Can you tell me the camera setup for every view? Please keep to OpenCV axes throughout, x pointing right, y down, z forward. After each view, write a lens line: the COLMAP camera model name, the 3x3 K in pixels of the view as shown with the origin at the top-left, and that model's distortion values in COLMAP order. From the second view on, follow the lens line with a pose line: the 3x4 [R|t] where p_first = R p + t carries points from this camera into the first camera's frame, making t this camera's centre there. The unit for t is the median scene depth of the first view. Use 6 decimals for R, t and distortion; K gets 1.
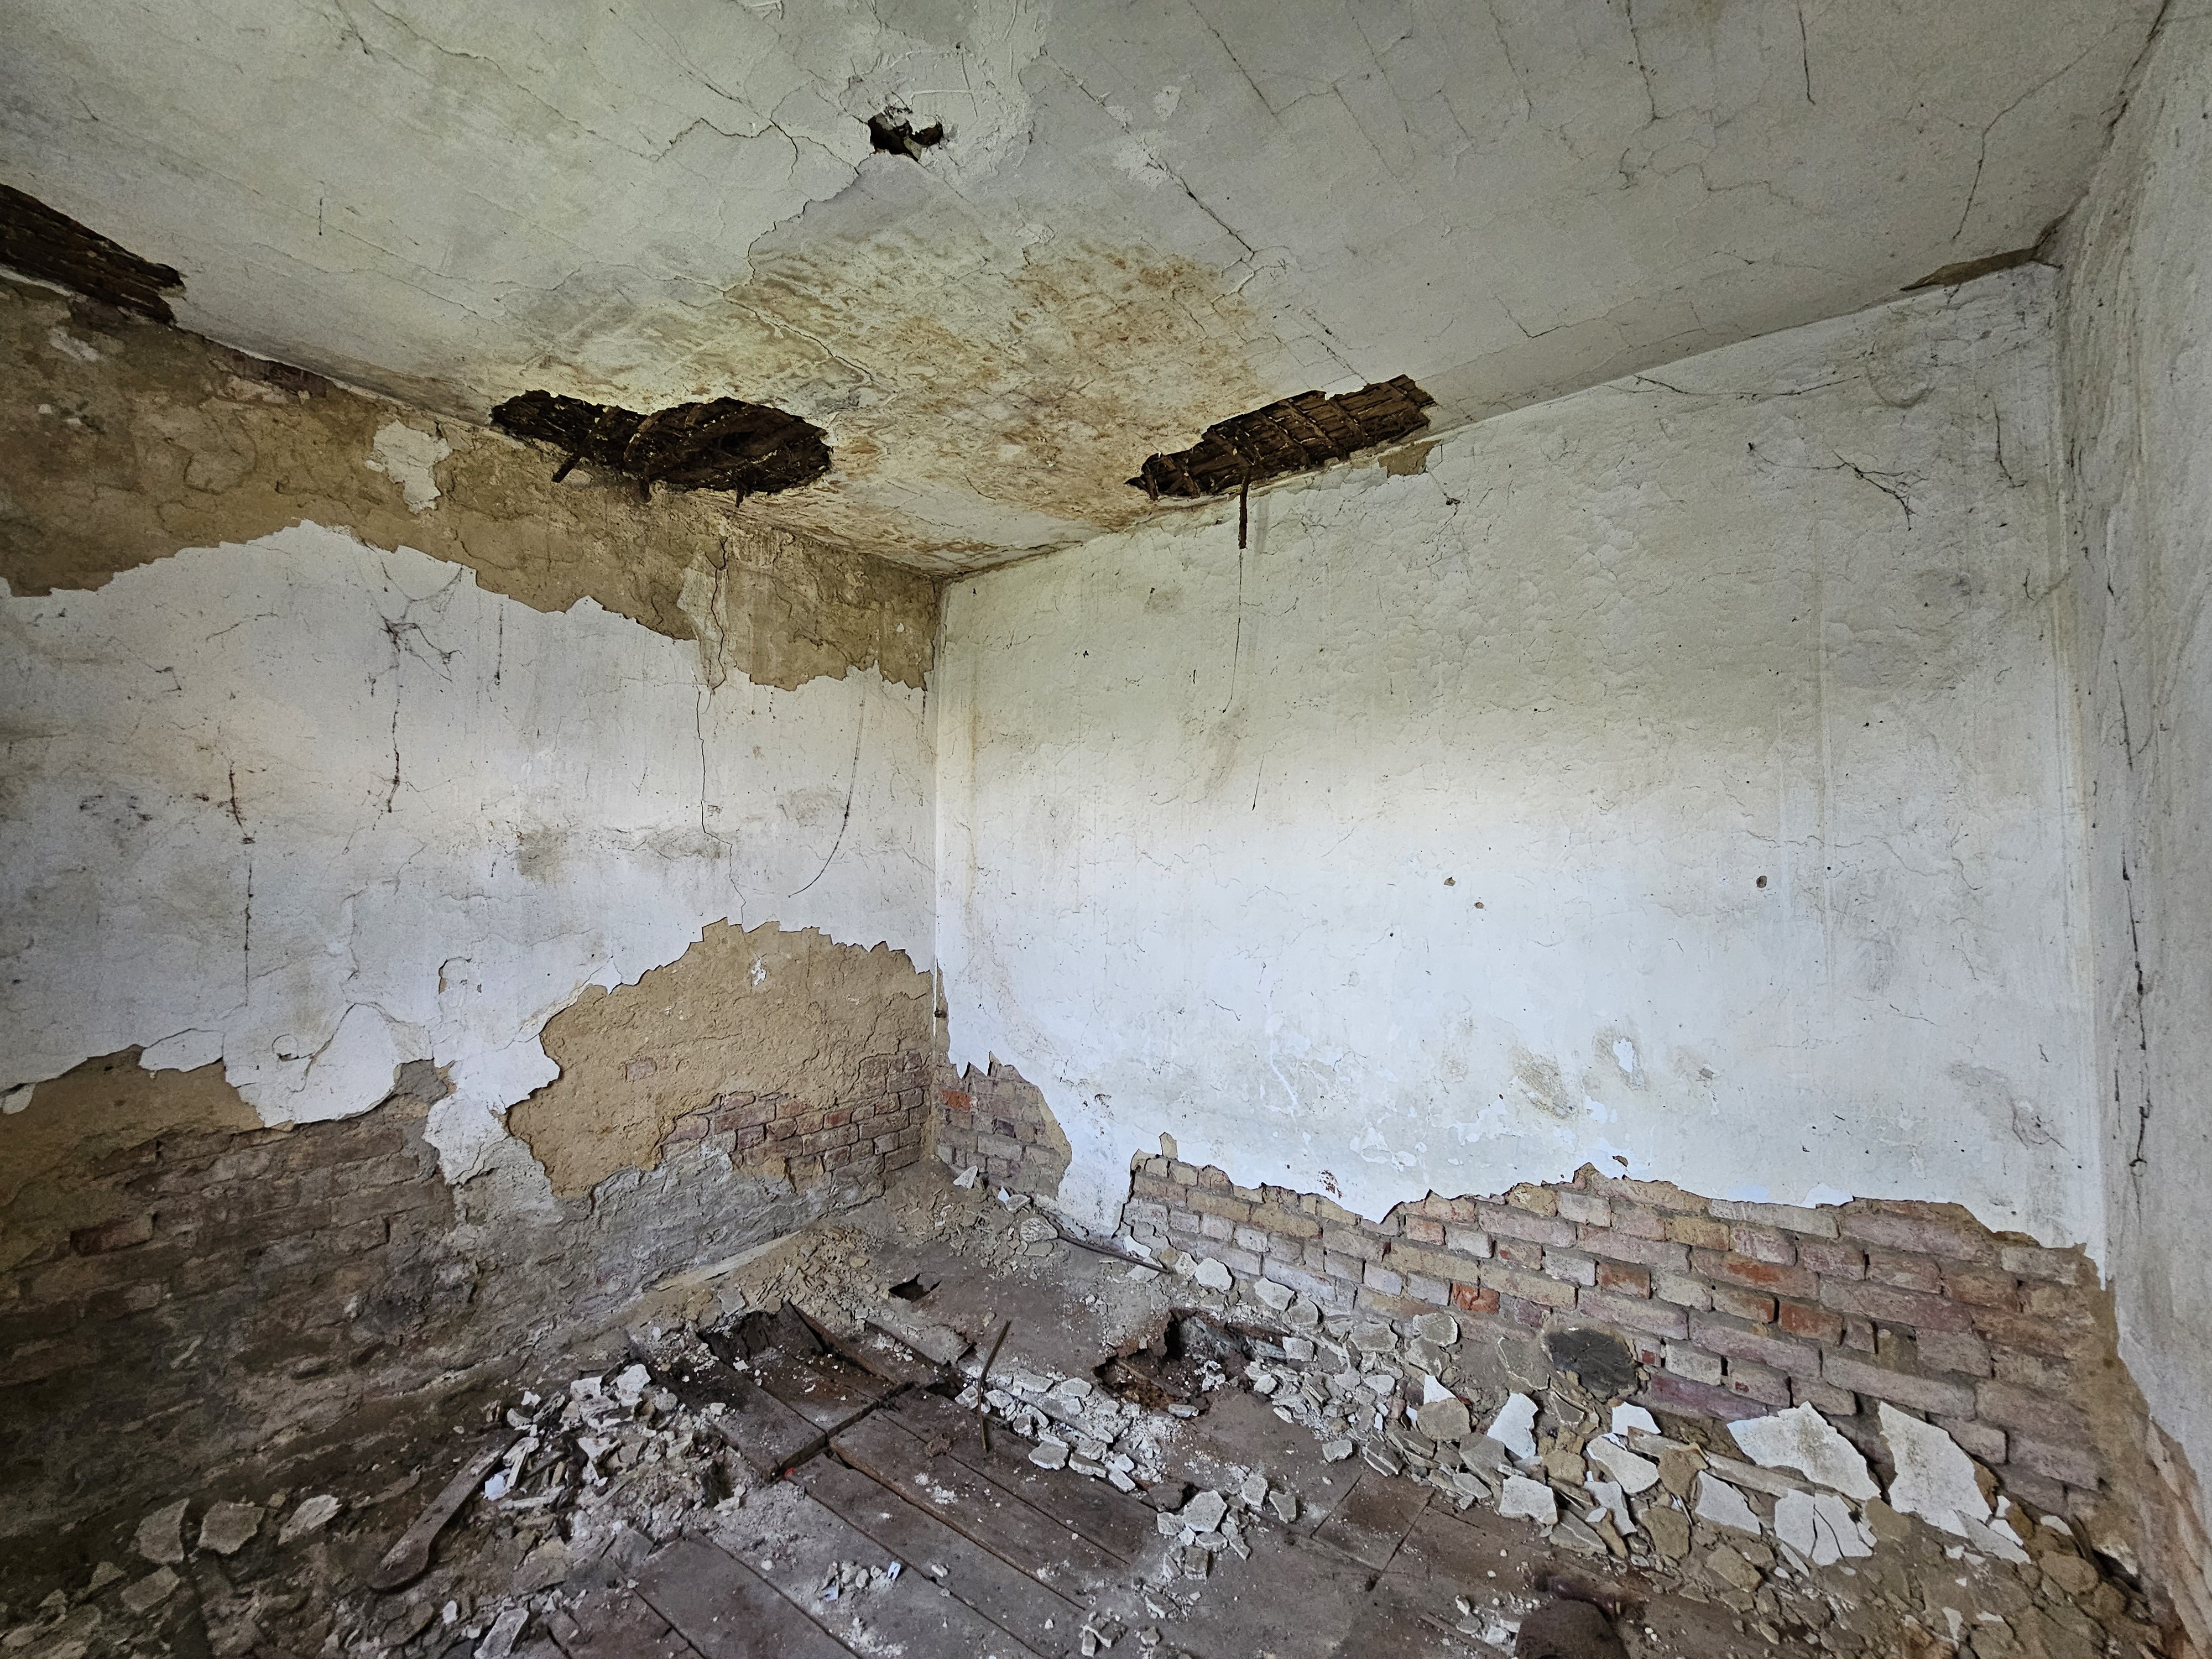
lens RADIAL K [[911.0, 0, 1106.6], [0, 911.0, 825.5], [0, 0, 1]] dist [-0.002189, 0.000517]
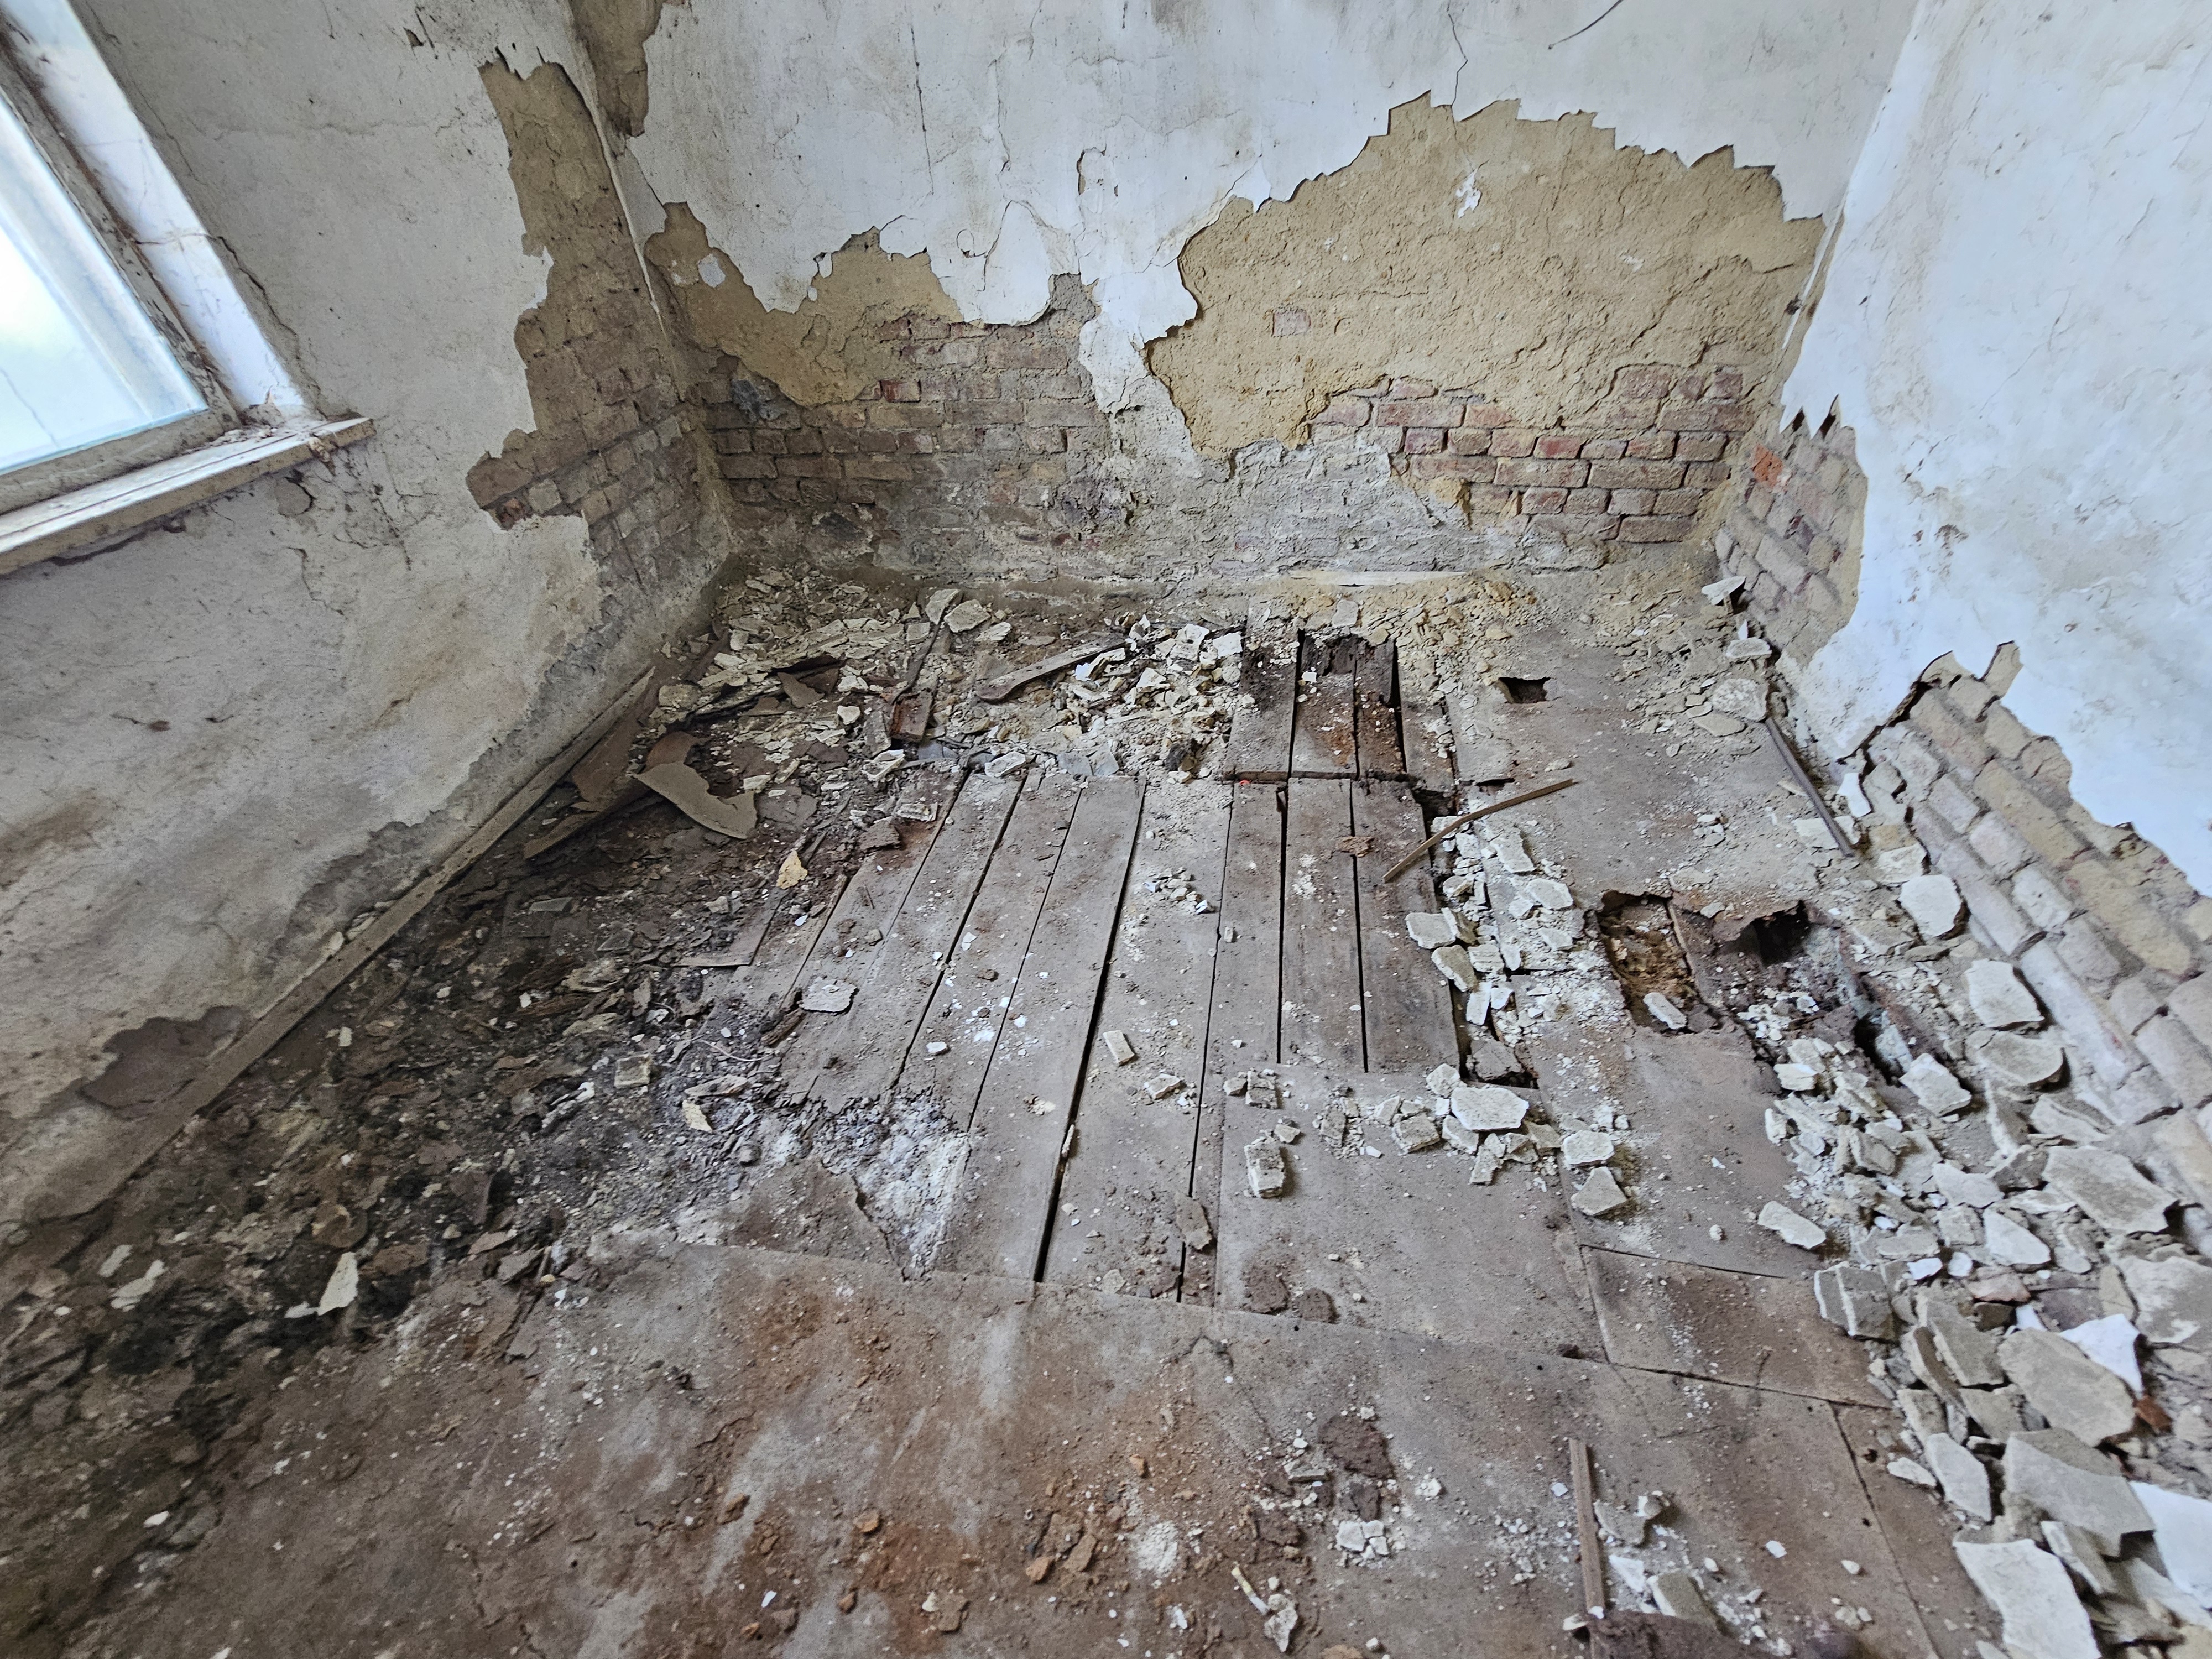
lens RADIAL K [[911.0, 0, 1095.8], [0, 911.0, 837.5], [0, 0, 1]] dist [-0.002189, 0.000517]
pose [[0.468838, 0.549928, -0.691209, 0.265160], [0.086387, 0.750245, 0.655492, 0.061322], [0.879049, -0.367032, 0.304237, 0.439987]]
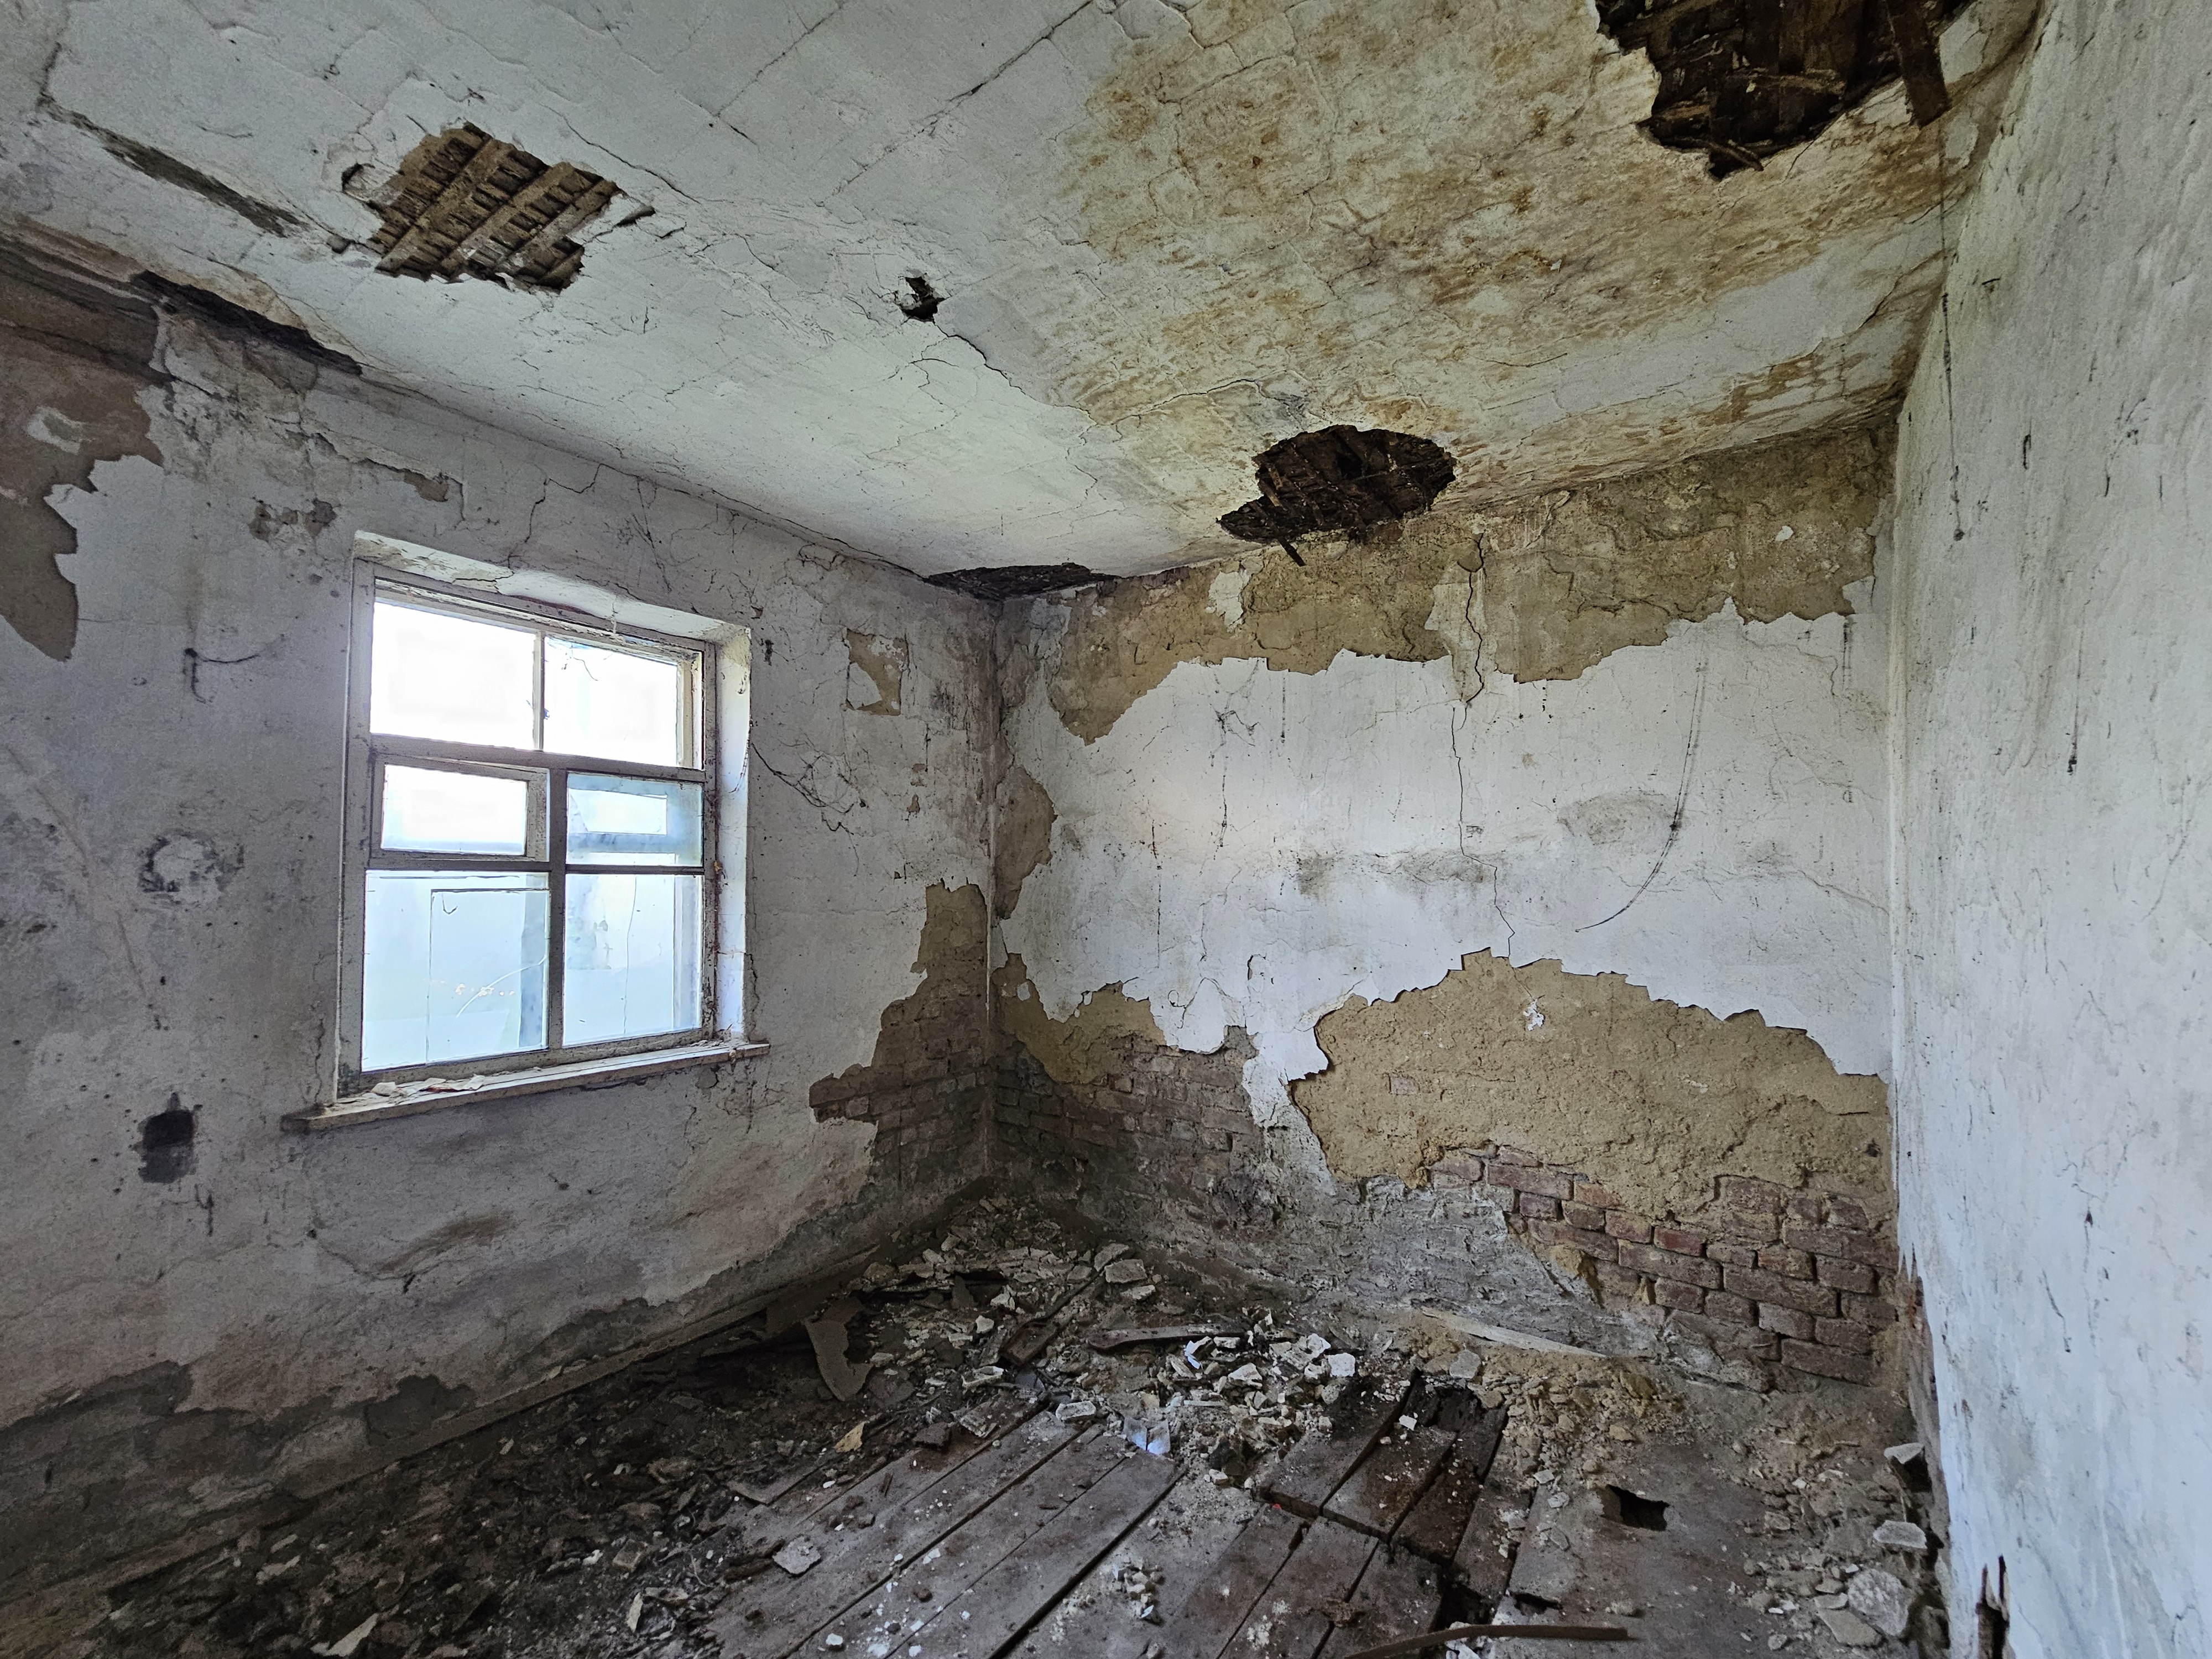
lens RADIAL K [[911.0, 0, 1096.6], [0, 911.0, 827.0], [0, 0, 1]] dist [-0.002189, 0.000517]
pose [[0.030955, -0.042112, -0.998633, 0.560990], [0.031094, 0.998669, -0.041150, 0.006506], [0.999037, -0.029777, 0.032223, 0.671302]]
